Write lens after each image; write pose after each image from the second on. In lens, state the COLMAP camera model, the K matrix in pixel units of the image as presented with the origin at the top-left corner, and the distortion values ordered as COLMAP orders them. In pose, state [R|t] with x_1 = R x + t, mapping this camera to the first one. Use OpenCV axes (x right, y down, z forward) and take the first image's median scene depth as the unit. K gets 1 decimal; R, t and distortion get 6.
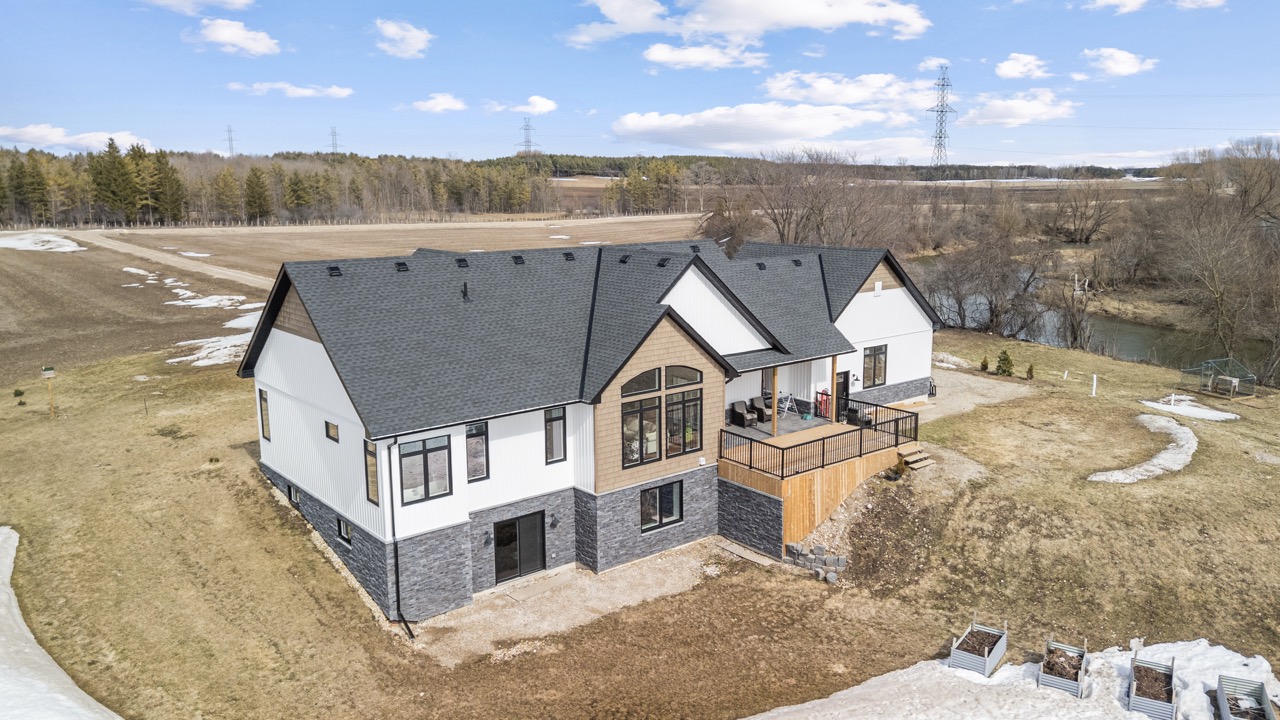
lens RADIAL K [[934.6, 0, 640.0], [0, 934.6, 360.0], [0, 0, 1]] dist [0.101371, -0.114498]
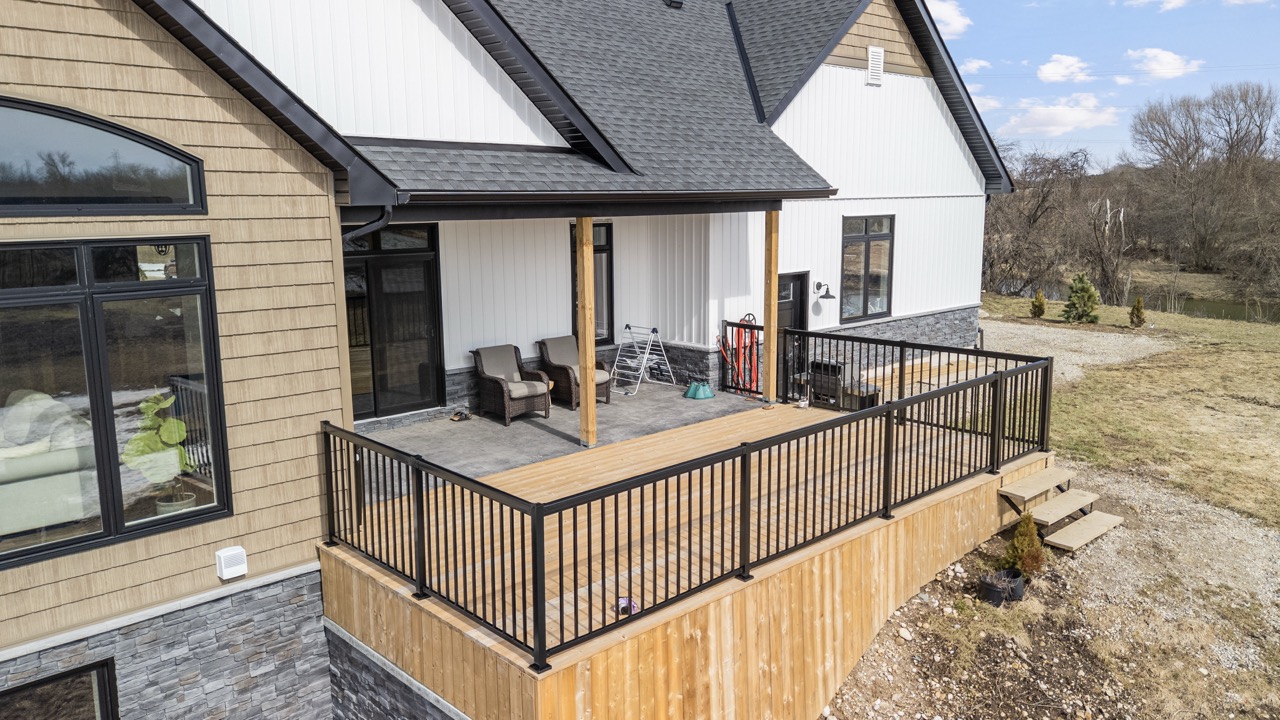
lens RADIAL K [[934.6, 0, 640.0], [0, 934.6, 360.0], [0, 0, 1]] dist [0.101371, -0.114498]
pose [[0.996450, -0.015351, 0.082773, 0.141589], [0.016800, 0.999717, -0.016835, 0.061025], [-0.082491, 0.018166, 0.996426, 0.723908]]
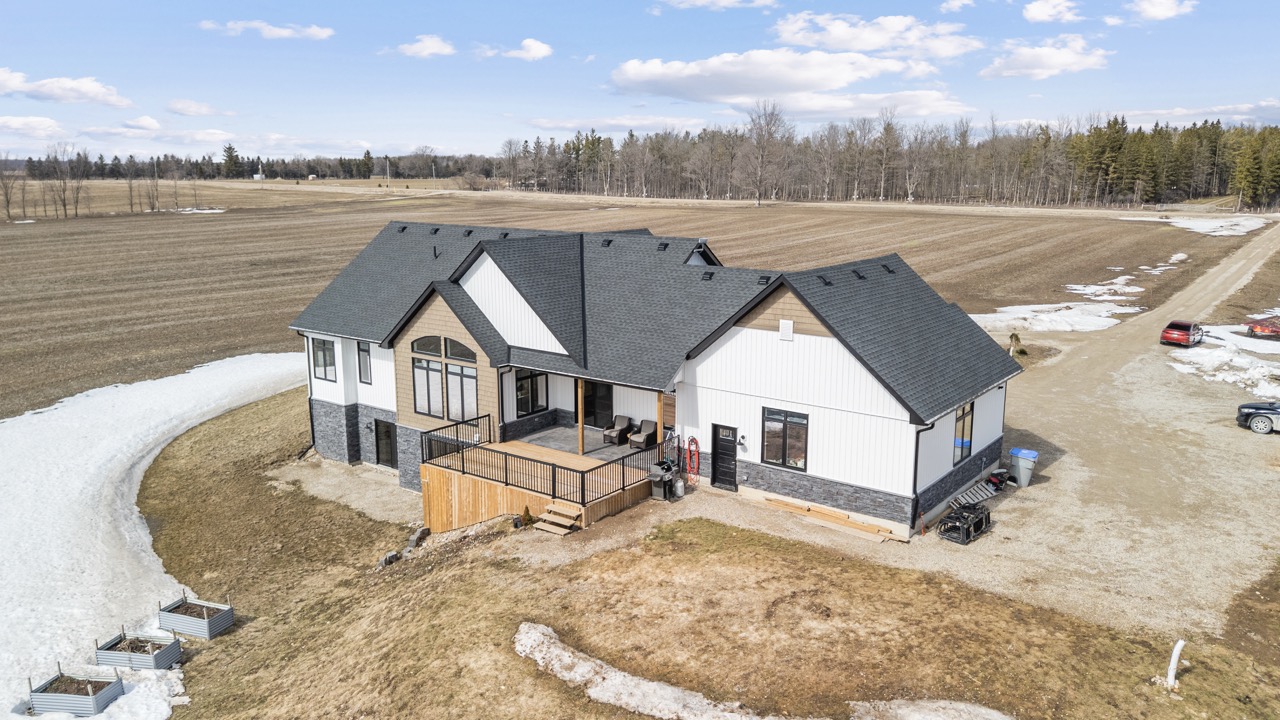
lens RADIAL K [[934.6, 0, 640.0], [0, 934.6, 360.0], [0, 0, 1]] dist [0.101371, -0.114498]
pose [[0.245975, 0.203813, -0.947606, 1.044673], [-0.182314, 0.969921, 0.161288, -0.172205], [0.951976, 0.133089, 0.275734, 0.831576]]
